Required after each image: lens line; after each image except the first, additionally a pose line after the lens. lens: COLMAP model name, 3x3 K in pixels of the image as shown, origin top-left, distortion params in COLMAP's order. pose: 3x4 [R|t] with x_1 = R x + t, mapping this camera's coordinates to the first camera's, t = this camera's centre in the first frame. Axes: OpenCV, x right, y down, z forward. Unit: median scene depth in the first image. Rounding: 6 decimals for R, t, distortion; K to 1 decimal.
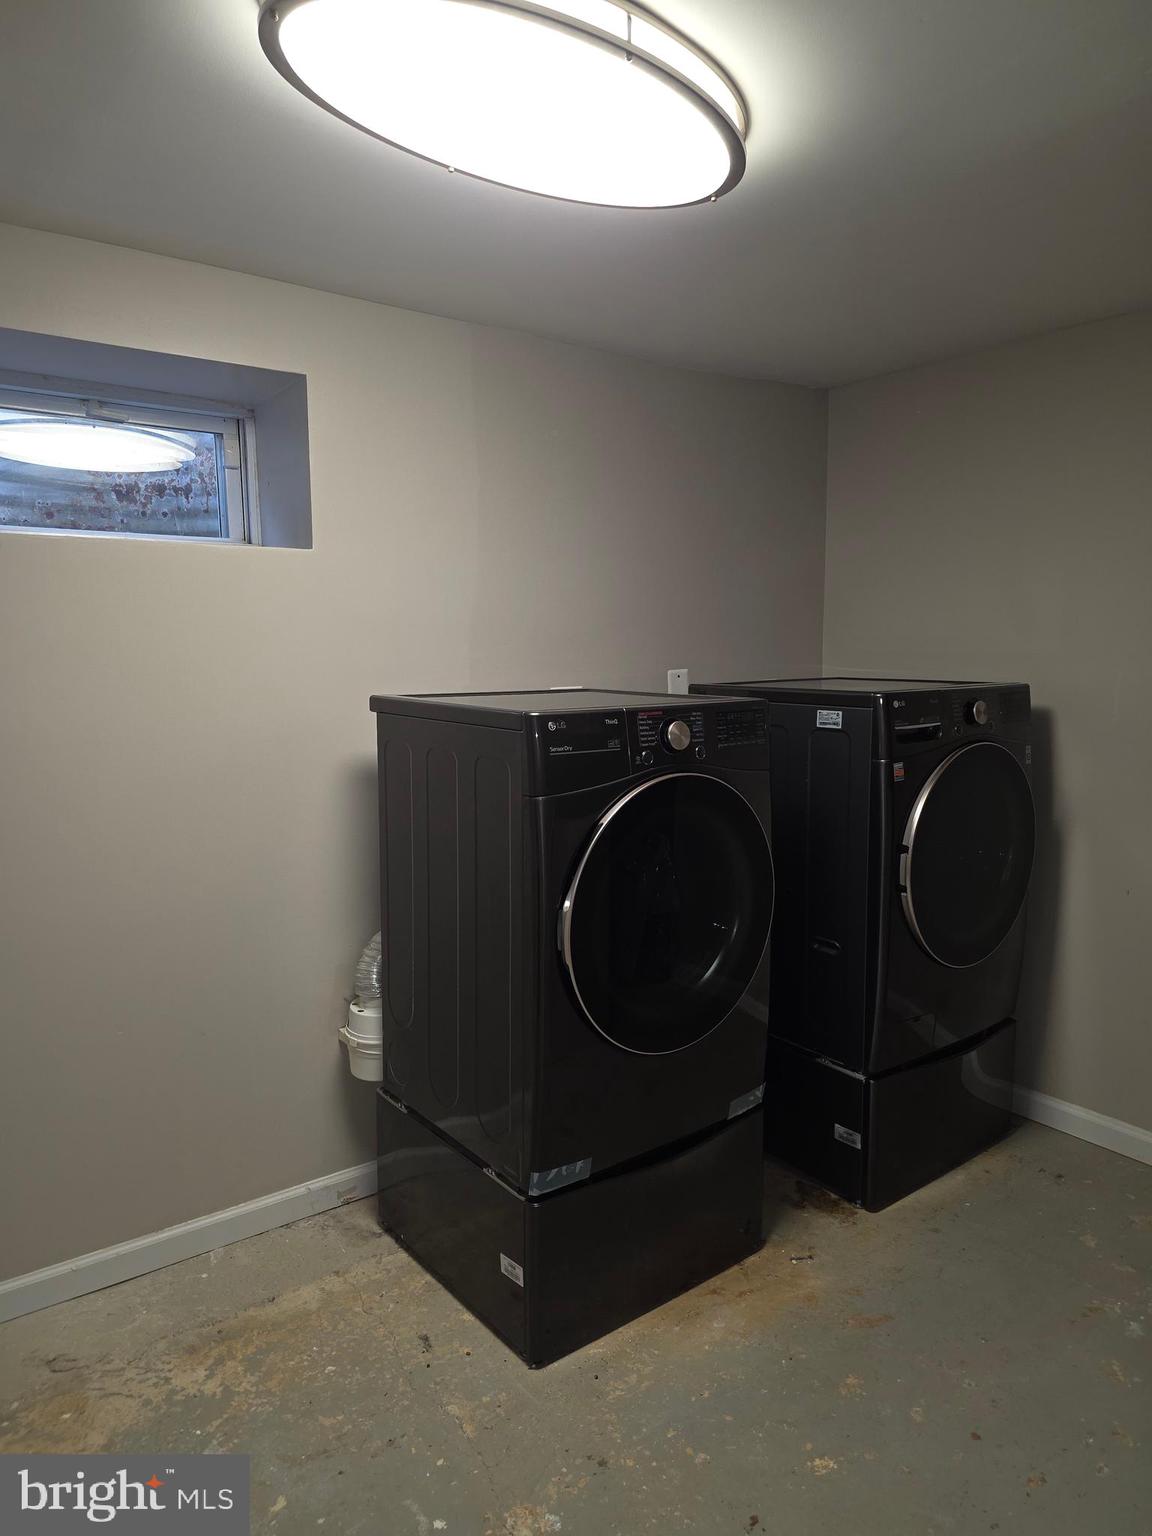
lens RADIAL K [[1021.2, 0, 584.1], [0, 1021.2, 771.2], [0, 0, 1]] dist [0.065497, -0.044567]
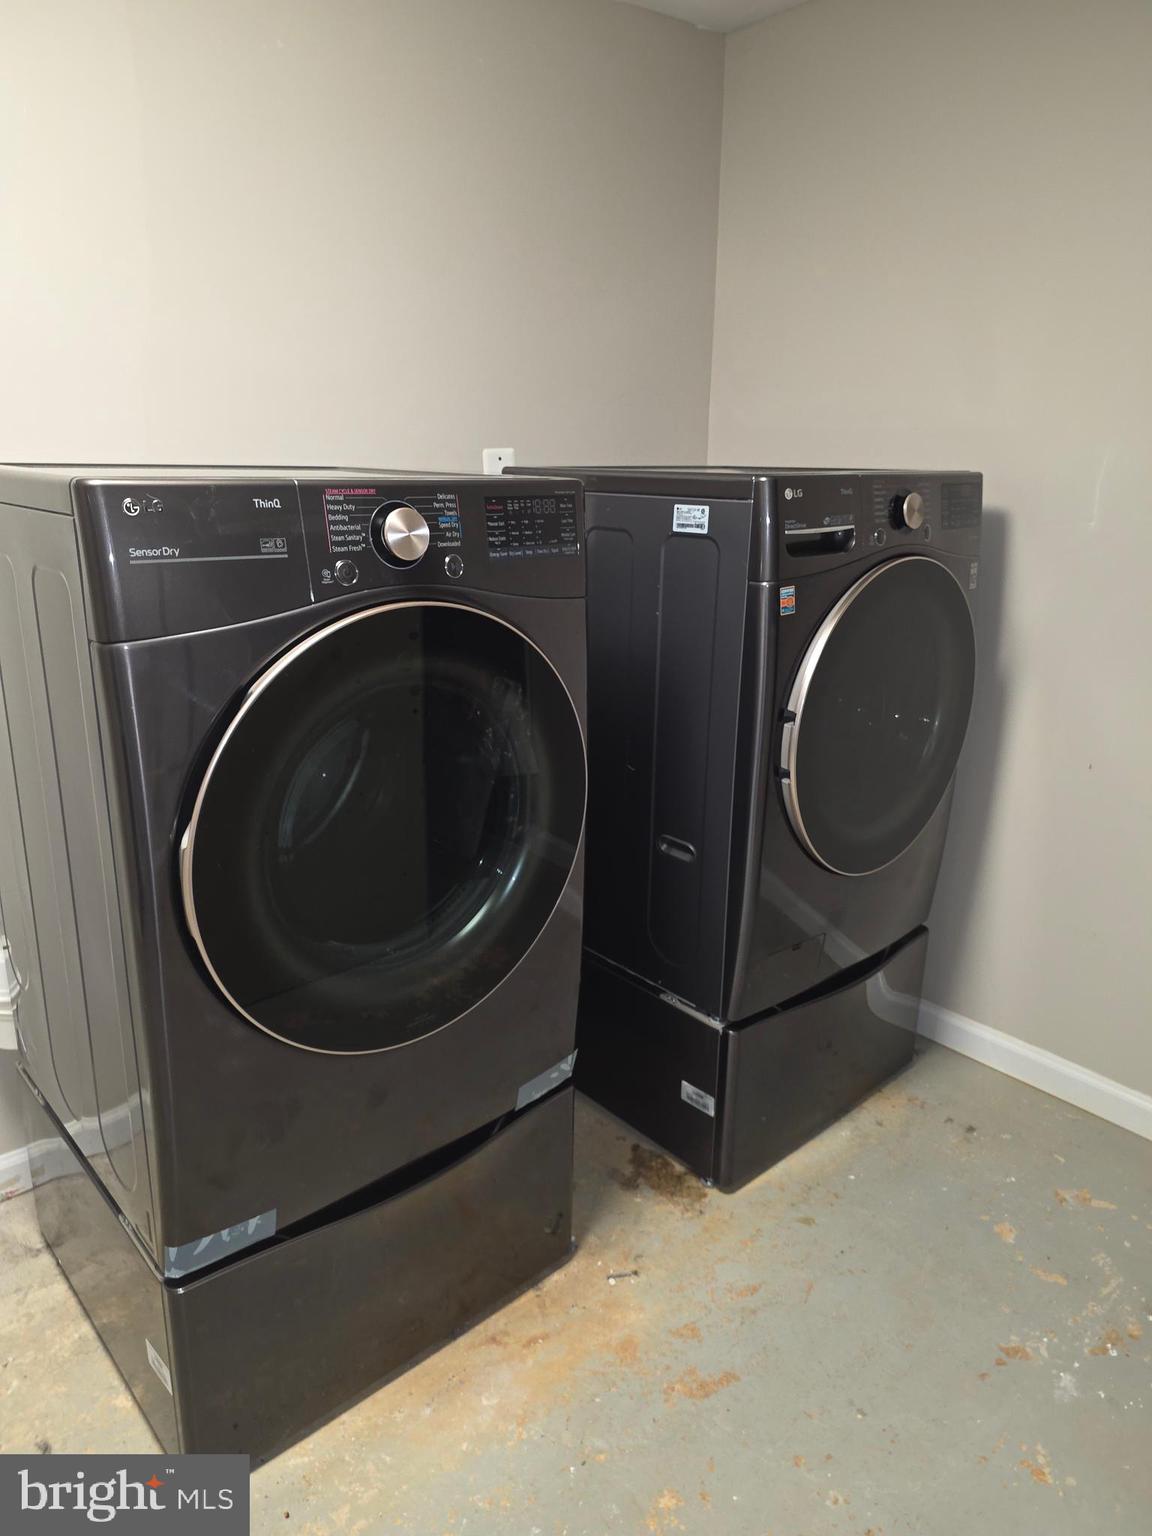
lens RADIAL K [[1021.2, 0, 564.8], [0, 1021.2, 763.6], [0, 0, 1]] dist [0.065497, -0.044567]
pose [[0.998350, 0.000104, 0.057422, 0.127877], [-0.009534, 0.986419, 0.163971, -0.002649], [-0.056625, -0.164248, 0.984793, 0.347005]]
